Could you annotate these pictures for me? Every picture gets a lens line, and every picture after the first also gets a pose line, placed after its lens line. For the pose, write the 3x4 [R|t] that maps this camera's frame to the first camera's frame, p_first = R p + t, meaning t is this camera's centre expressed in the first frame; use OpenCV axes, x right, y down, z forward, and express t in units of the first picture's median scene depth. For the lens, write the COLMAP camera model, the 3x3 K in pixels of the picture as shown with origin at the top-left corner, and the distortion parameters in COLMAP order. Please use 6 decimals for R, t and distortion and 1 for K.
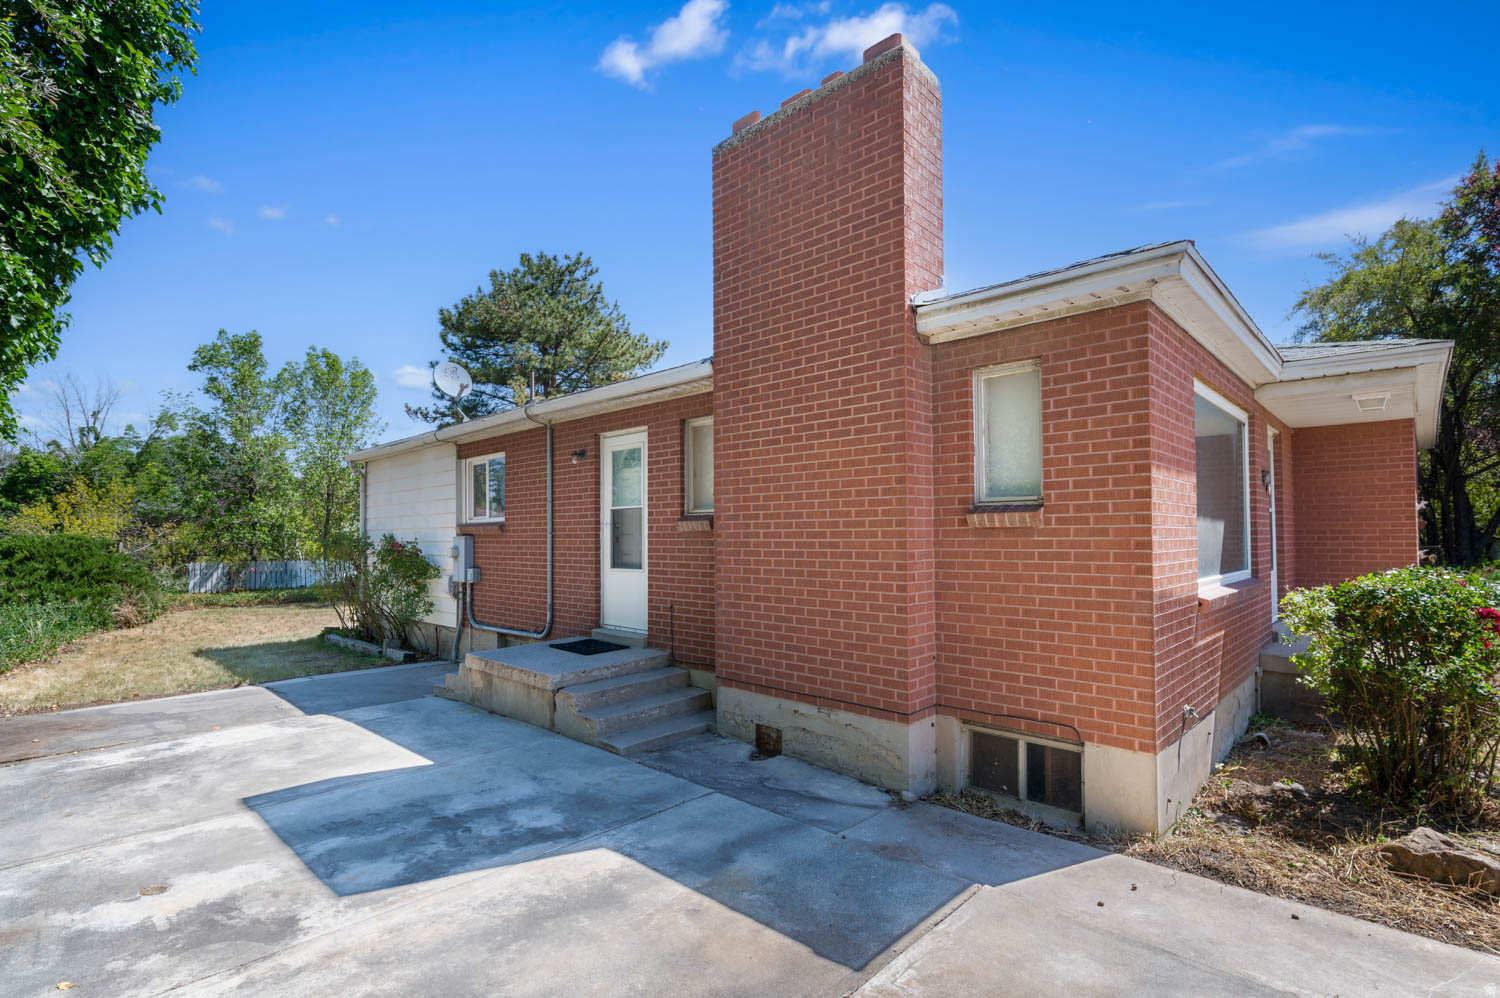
lens RADIAL K [[714.9, 0, 746.4], [0, 714.9, 506.5], [0, 0, 1]] dist [0.001061, 0.000684]
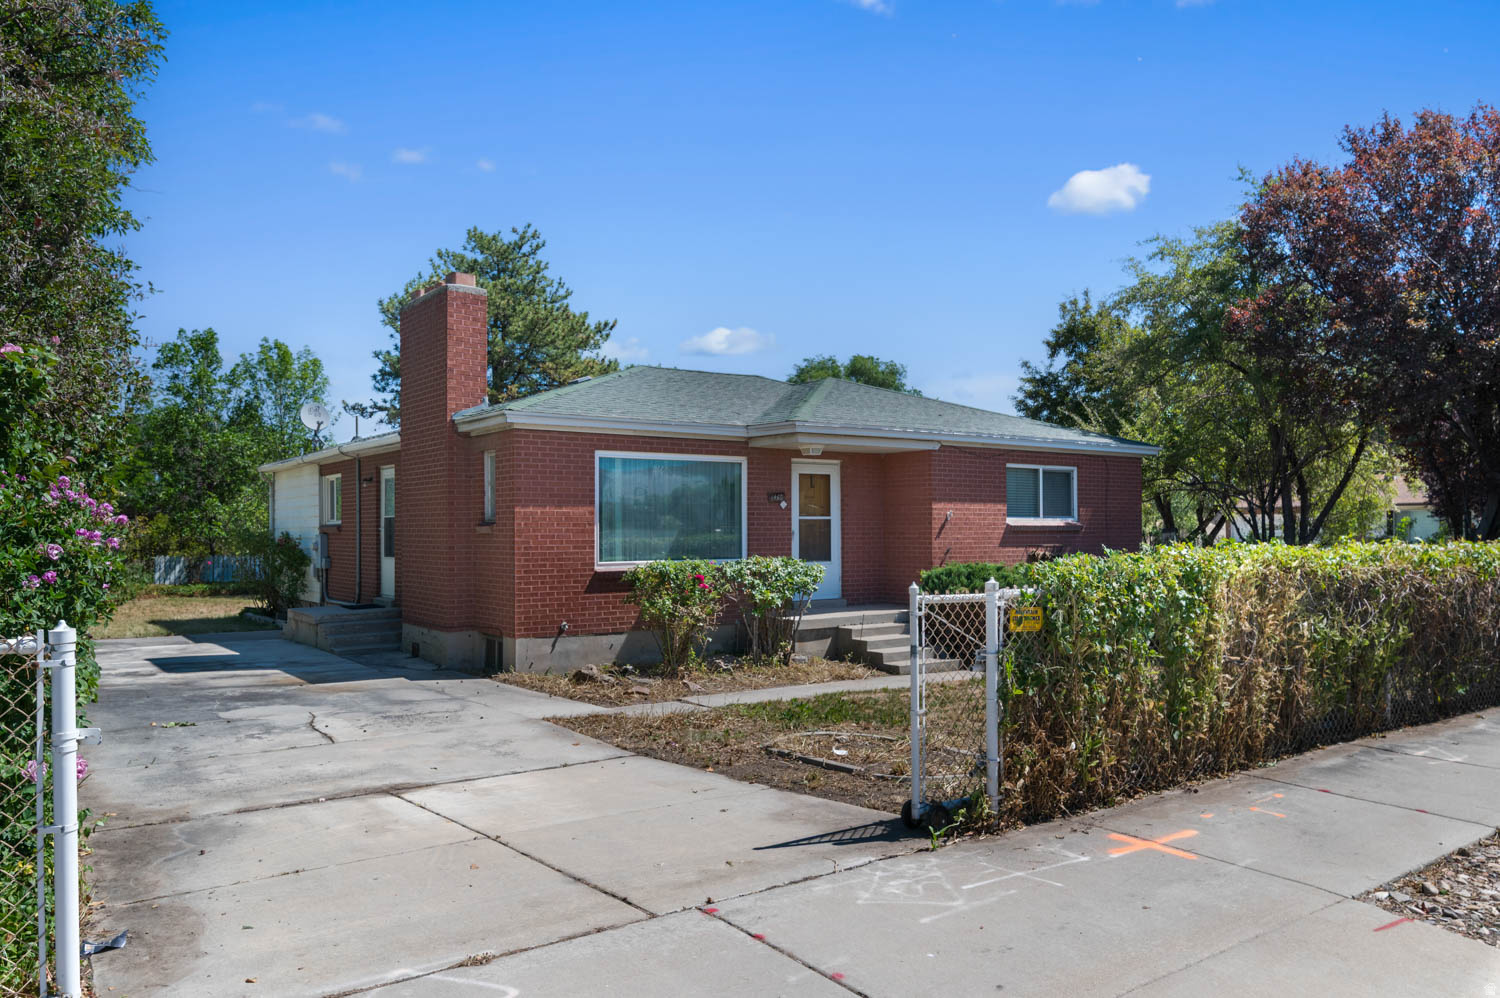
lens RADIAL K [[1088.8, 0, 750.4], [0, 1088.8, 502.7], [0, 0, 1]] dist [-0.004052, 0.000217]
pose [[0.984283, -0.002703, -0.176579, 0.368850], [0.006098, 0.999807, 0.018688, -0.024752], [0.176494, -0.019471, 0.984109, -0.421901]]
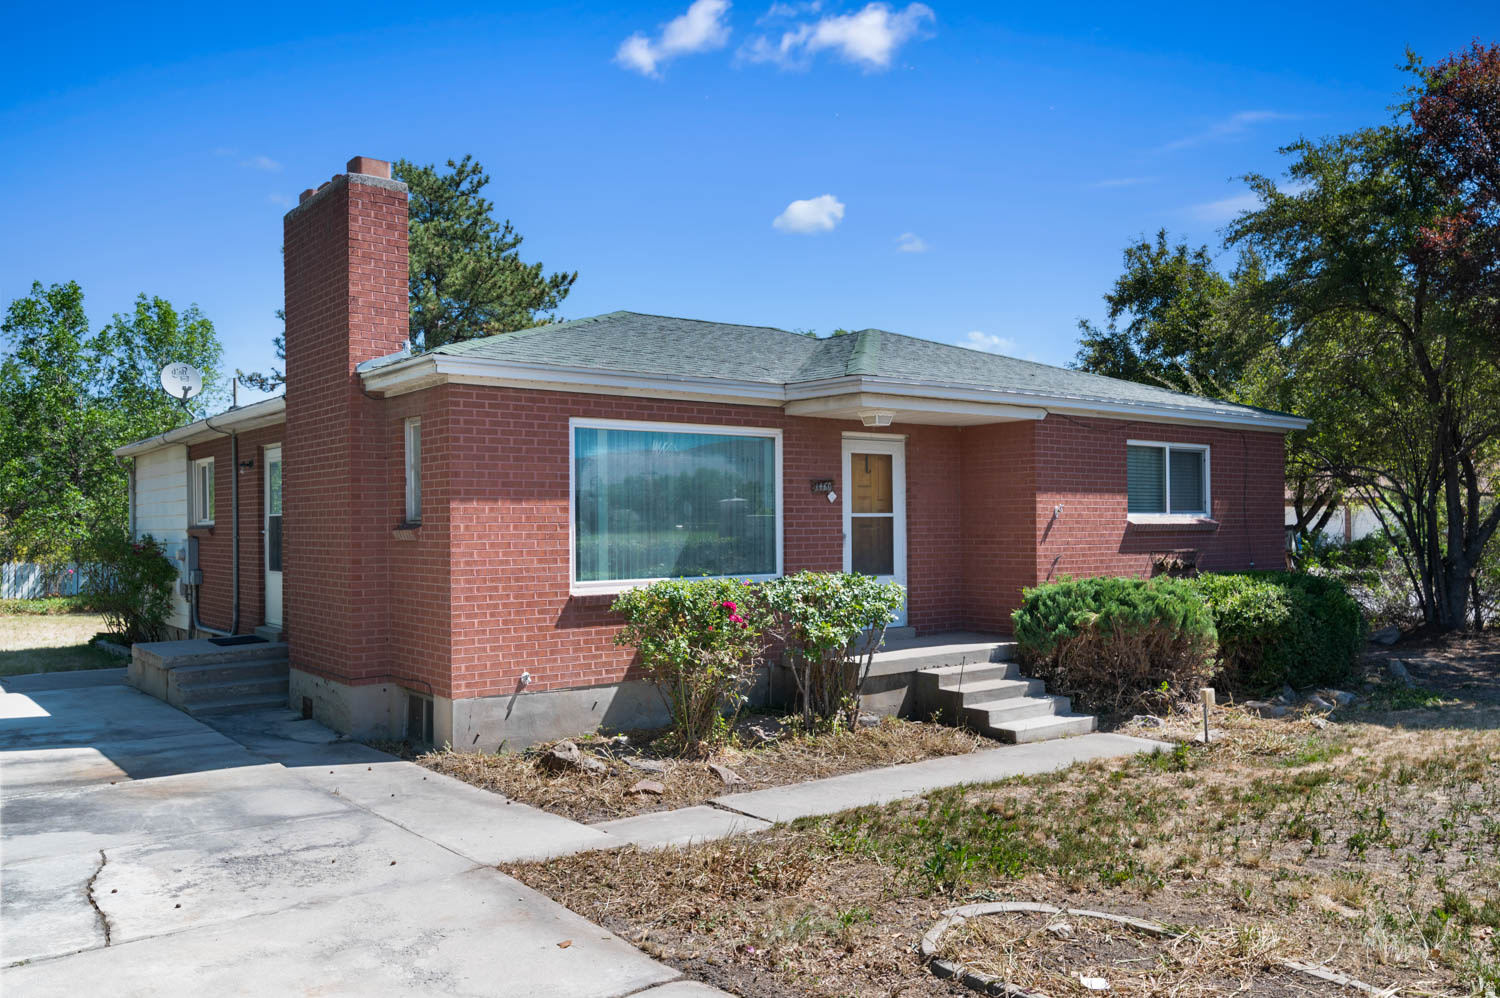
lens RADIAL K [[1175.4, 0, 751.2], [0, 1175.4, 502.1], [0, 0, 1]] dist [0.004778, -0.018564]
pose [[0.989786, -0.004850, -0.142476, 0.299256], [0.008481, 0.999654, 0.024889, -0.021202], [0.142306, -0.025843, 0.989485, -0.249489]]
